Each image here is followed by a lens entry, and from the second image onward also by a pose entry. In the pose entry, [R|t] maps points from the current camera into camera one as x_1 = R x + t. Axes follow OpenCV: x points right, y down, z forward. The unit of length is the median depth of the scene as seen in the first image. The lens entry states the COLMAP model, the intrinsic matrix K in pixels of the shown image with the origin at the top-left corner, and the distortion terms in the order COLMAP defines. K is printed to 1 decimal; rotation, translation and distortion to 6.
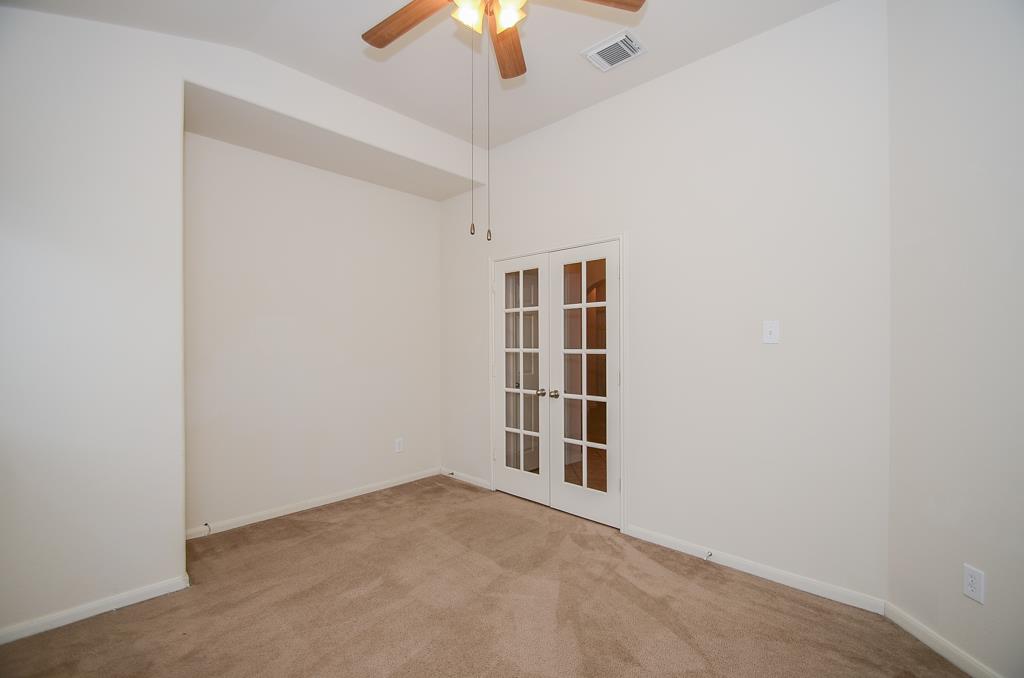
lens RADIAL K [[451.1, 0, 508.3], [0, 451.1, 343.9], [0, 0, 1]] dist [0.019295, -0.018363]
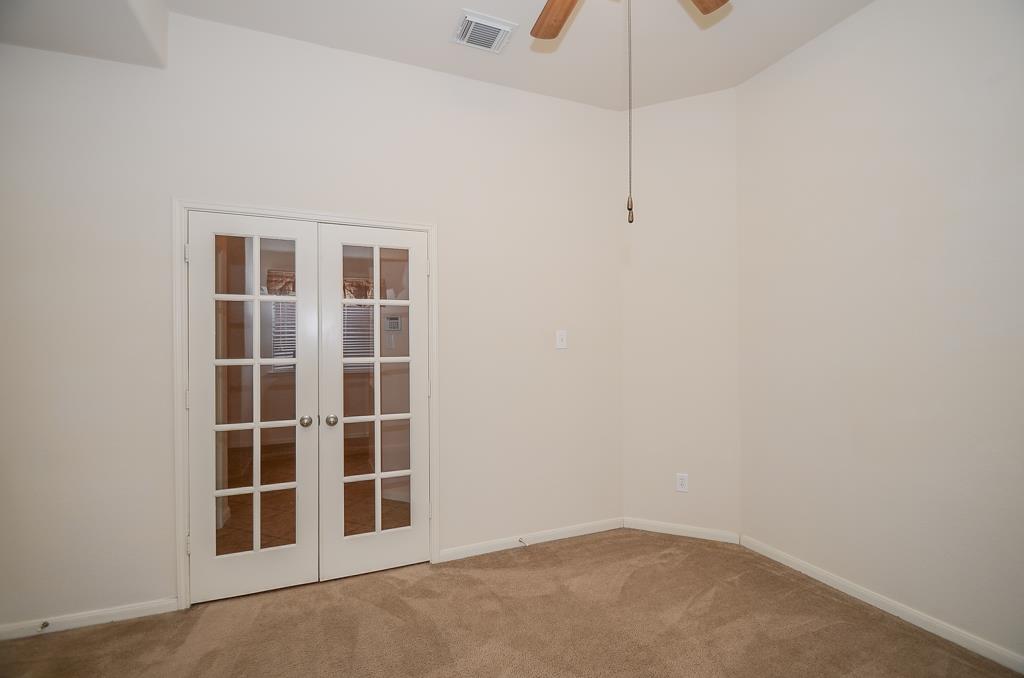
lens RADIAL K [[451.1, 0, 508.3], [0, 451.1, 343.9], [0, 0, 1]] dist [0.019295, -0.018363]
pose [[0.411426, 0.005306, 0.911428, -0.461829], [0.009207, 0.999908, -0.009978, -0.001623], [-0.911397, 0.012496, 0.411339, 0.462609]]
